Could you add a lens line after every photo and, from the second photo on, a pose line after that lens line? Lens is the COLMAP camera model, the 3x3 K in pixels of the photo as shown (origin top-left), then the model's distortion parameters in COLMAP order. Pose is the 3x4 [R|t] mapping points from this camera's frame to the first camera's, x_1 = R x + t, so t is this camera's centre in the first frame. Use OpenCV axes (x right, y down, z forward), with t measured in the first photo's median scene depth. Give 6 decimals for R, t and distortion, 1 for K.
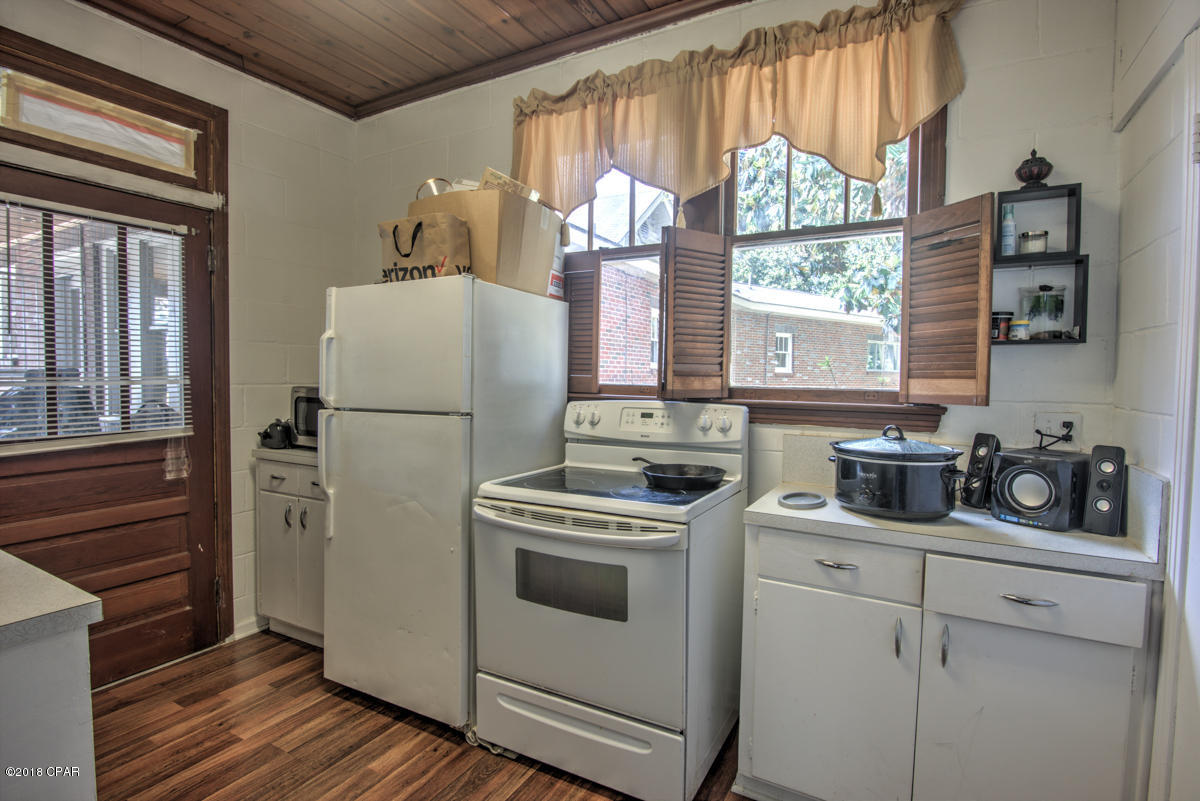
lens RADIAL K [[592.3, 0, 595.9], [0, 592.3, 402.9], [0, 0, 1]] dist [-0.018436, -0.000794]
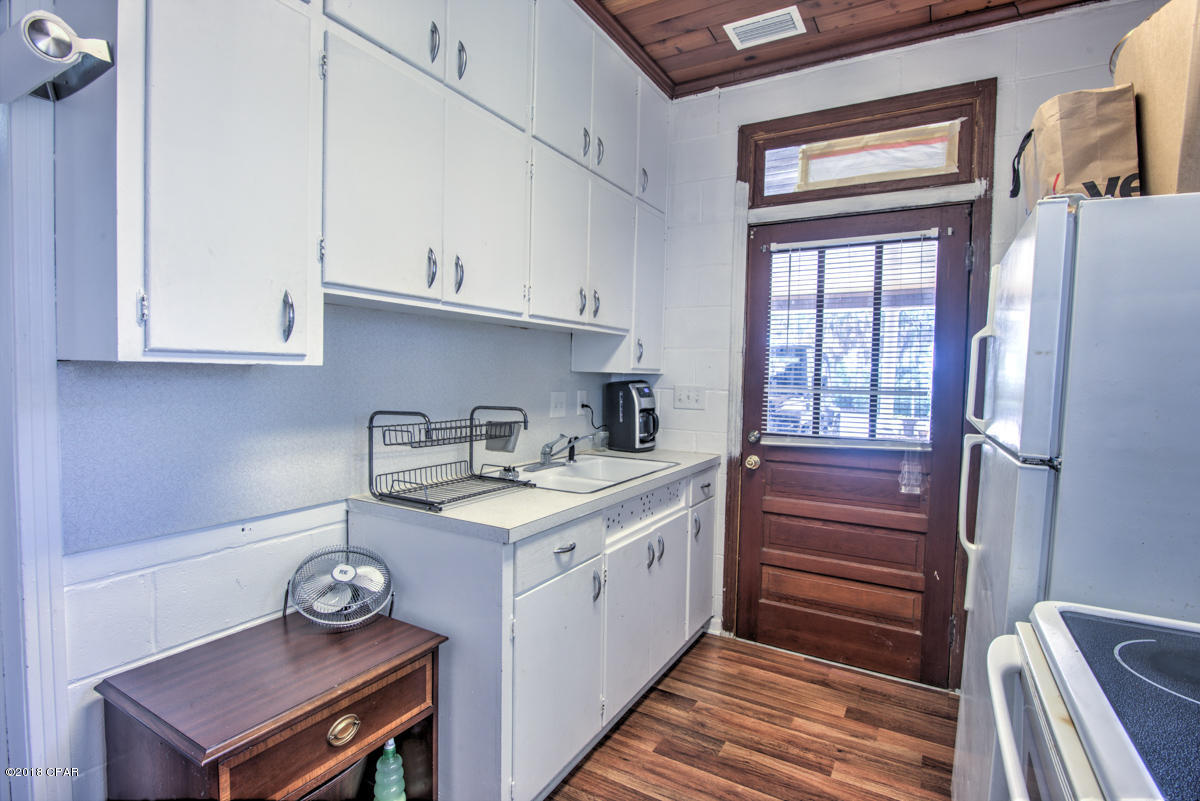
lens RADIAL K [[592.3, 0, 593.9], [0, 592.3, 396.9], [0, 0, 1]] dist [-0.018436, -0.000794]
pose [[-0.017403, 0.029004, -0.999428, 0.262635], [-0.066711, 0.997318, 0.030105, -0.024346], [0.997621, 0.067197, -0.015421, 0.494889]]
